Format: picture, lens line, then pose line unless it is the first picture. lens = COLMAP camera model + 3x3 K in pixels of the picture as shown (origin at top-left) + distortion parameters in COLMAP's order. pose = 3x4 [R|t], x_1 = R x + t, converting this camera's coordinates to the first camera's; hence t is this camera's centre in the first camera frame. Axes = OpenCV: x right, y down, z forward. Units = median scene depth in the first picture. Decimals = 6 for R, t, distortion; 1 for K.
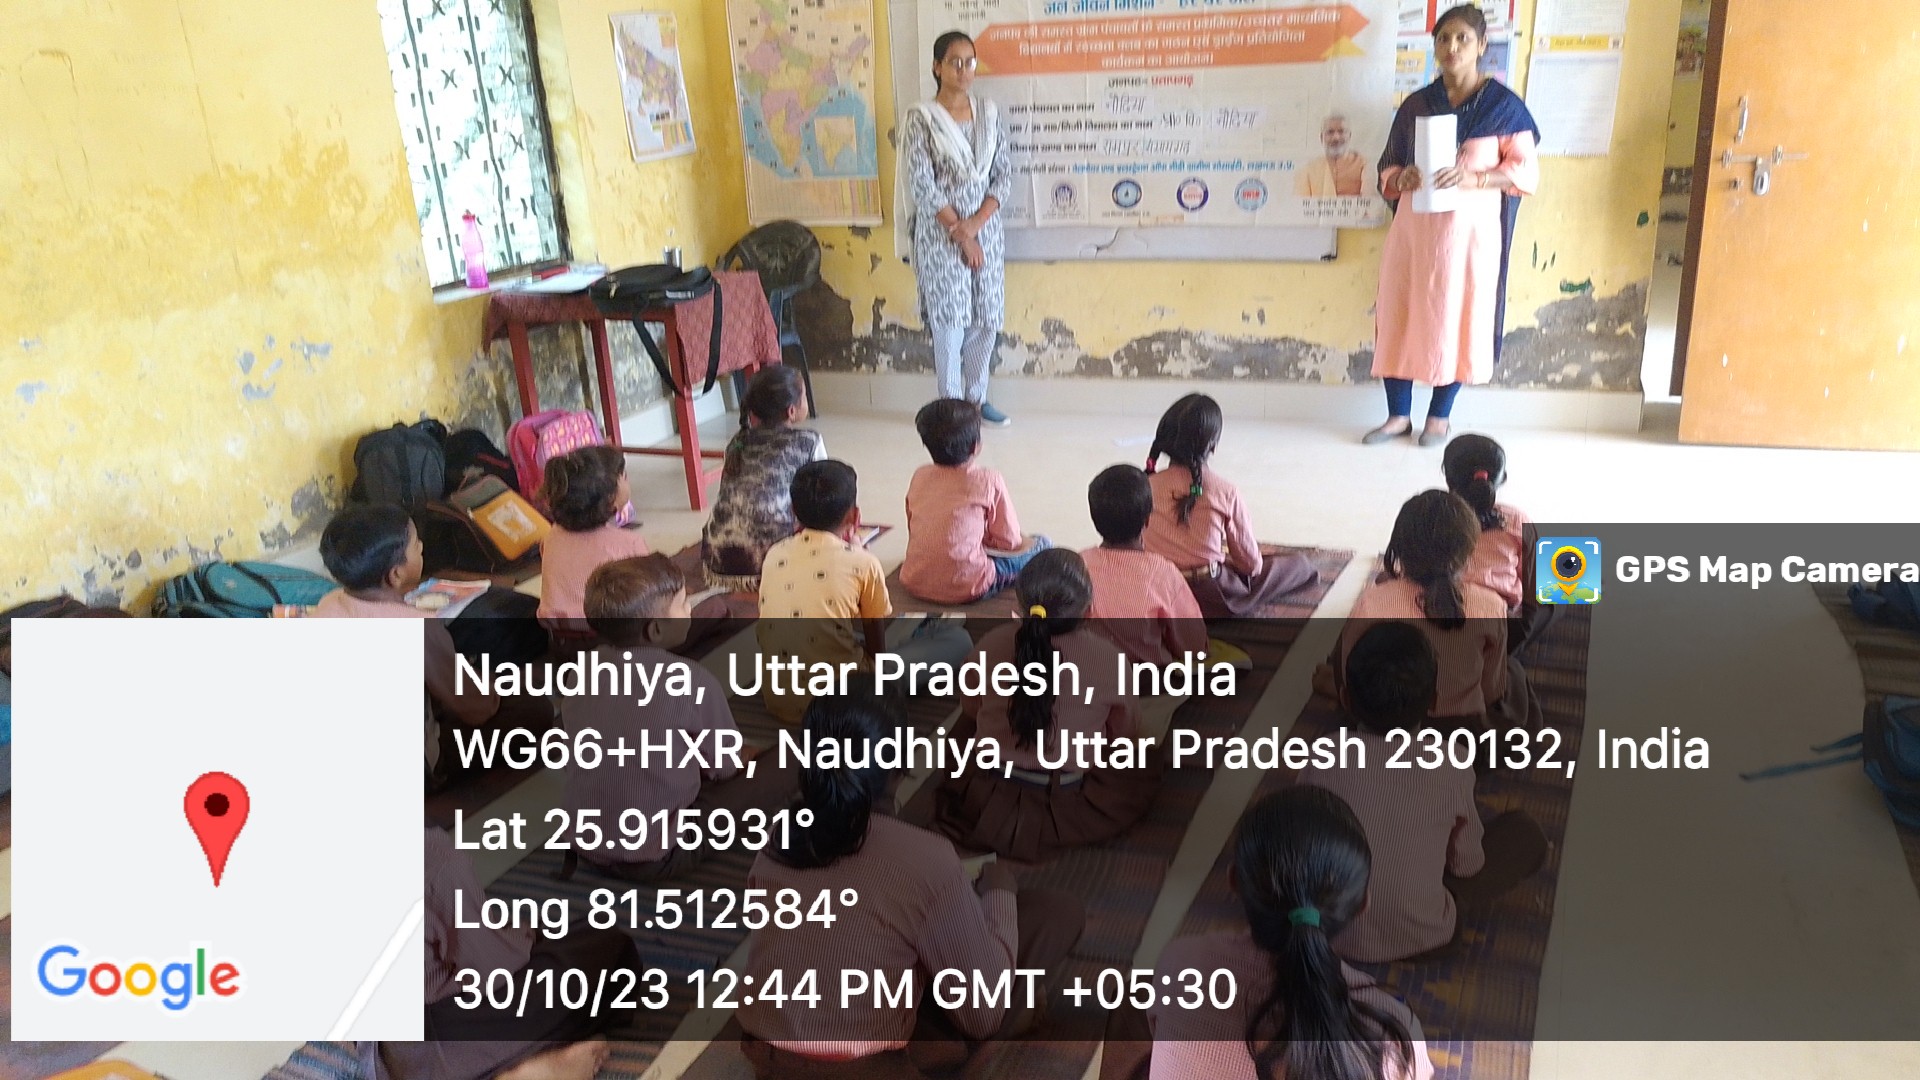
lens RADIAL K [[1375.5, 0, 946.0], [0, 1375.5, 550.2], [0, 0, 1]] dist [0.036625, -0.070934]
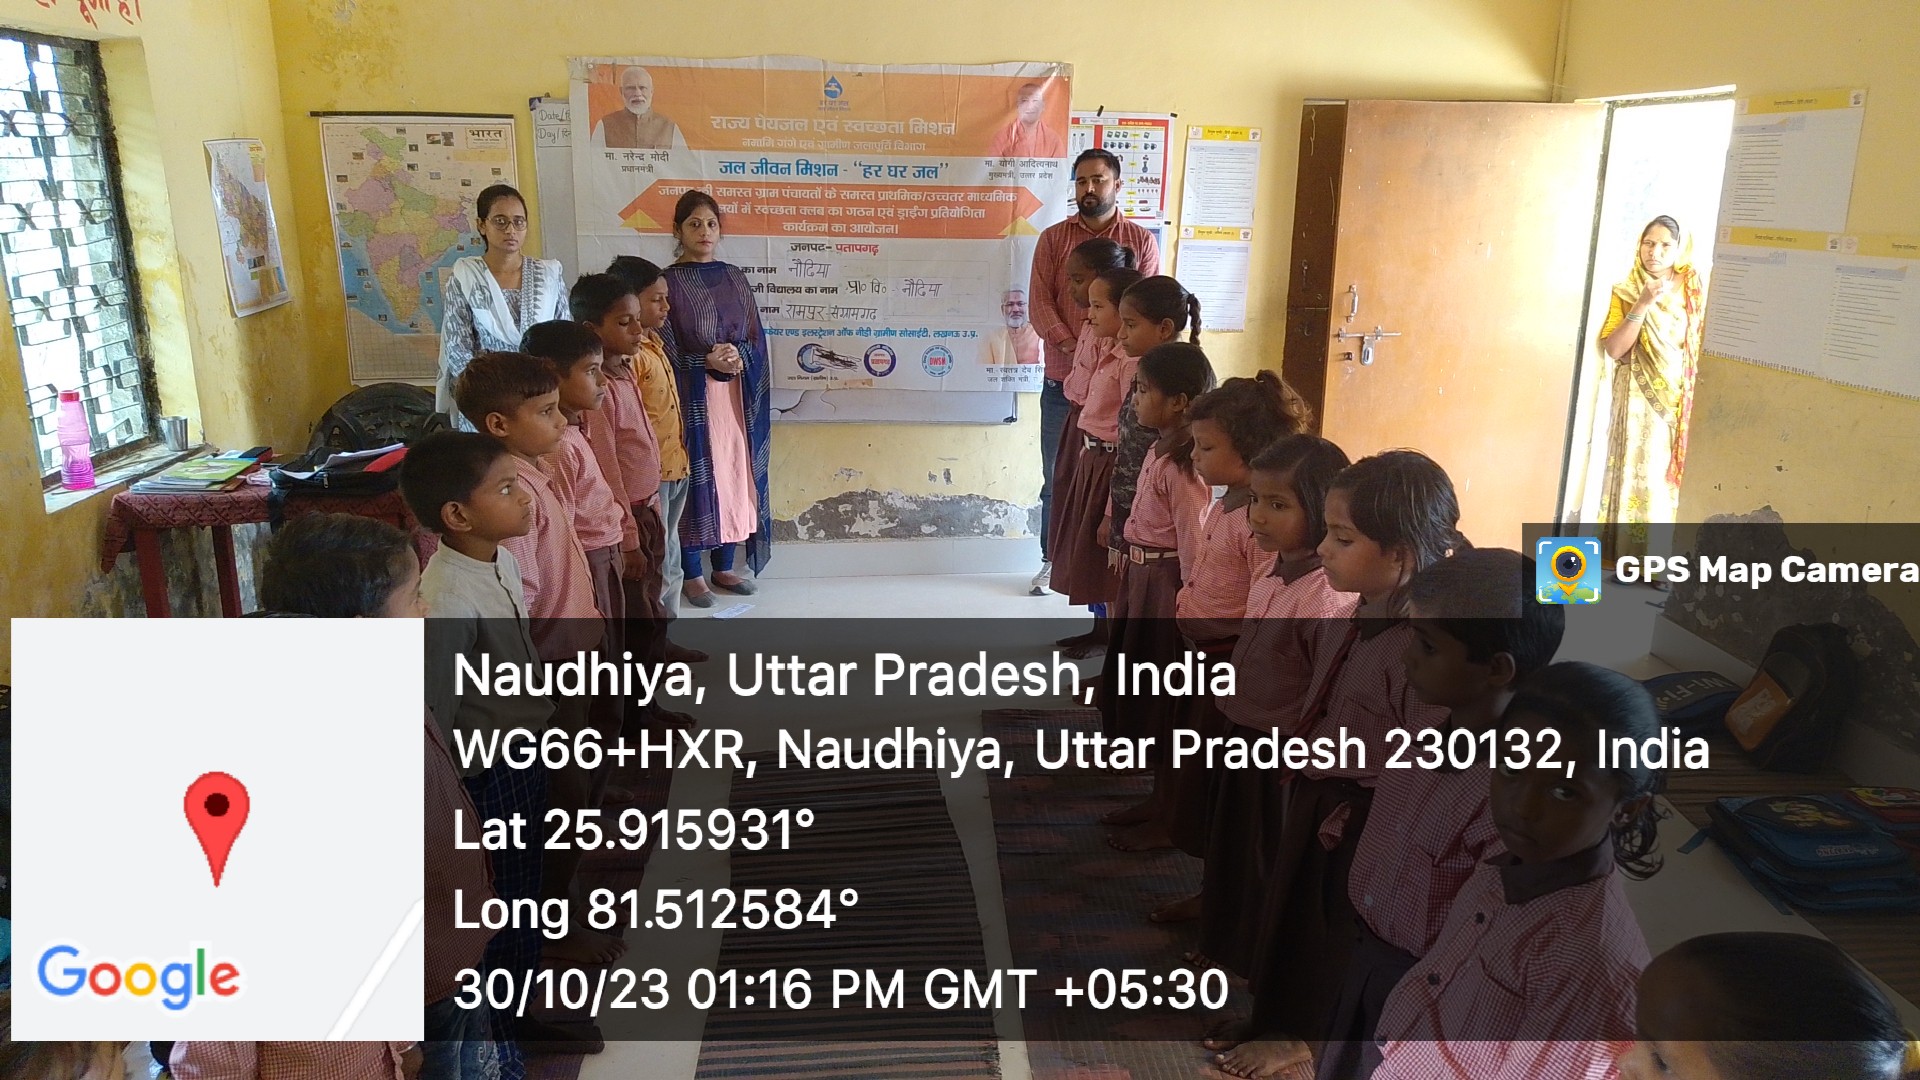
lens RADIAL K [[1375.5, 0, 920.3], [0, 1375.5, 557.8], [0, 0, 1]] dist [0.036625, -0.070934]
pose [[0.889110, -0.067312, 0.452717, -0.264250], [0.097738, 0.994234, -0.044123, -0.068307], [-0.447137, 0.083478, 0.890562, 0.108042]]
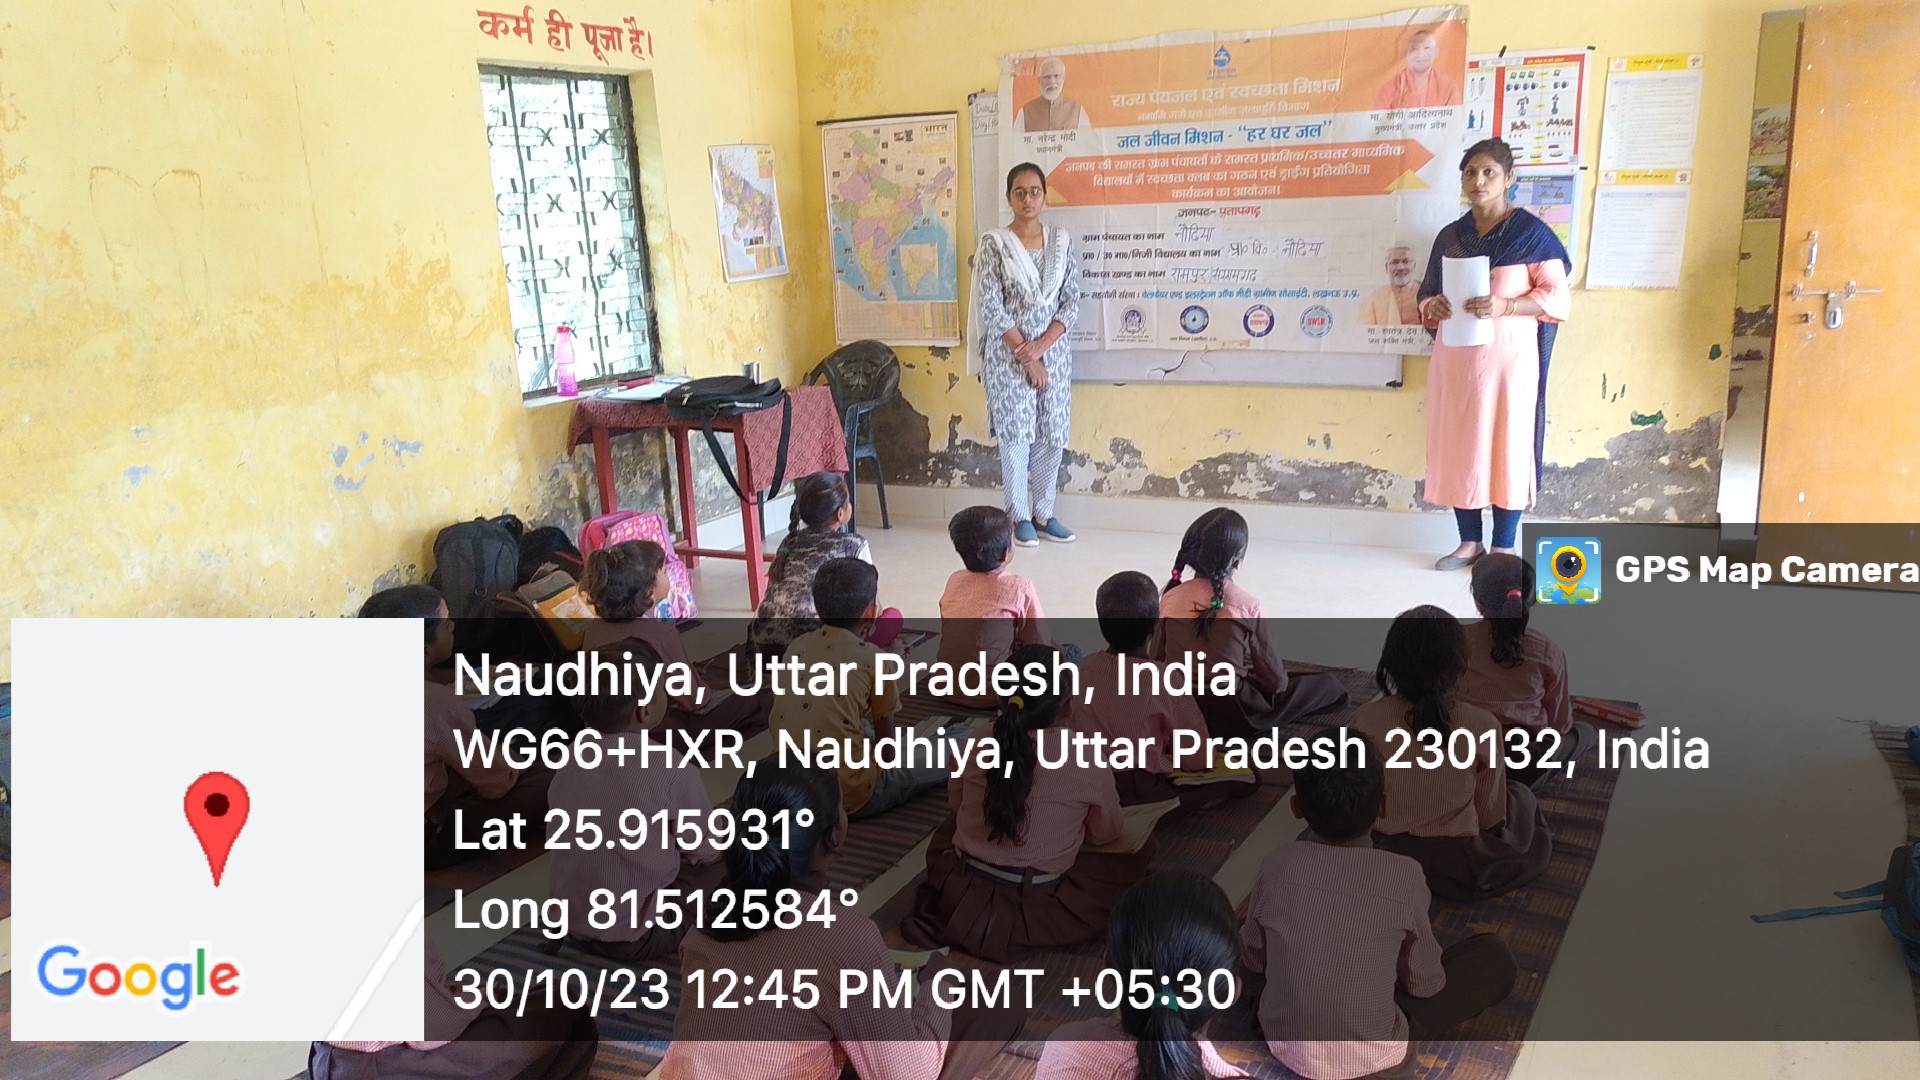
lens RADIAL K [[1375.5, 0, 949.5], [0, 1375.5, 554.3], [0, 0, 1]] dist [0.036625, -0.070934]
pose [[0.994608, 0.033610, -0.098109, 0.058952], [-0.042161, 0.995366, -0.086428, 0.010599], [0.094749, 0.090099, 0.991416, -0.012061]]
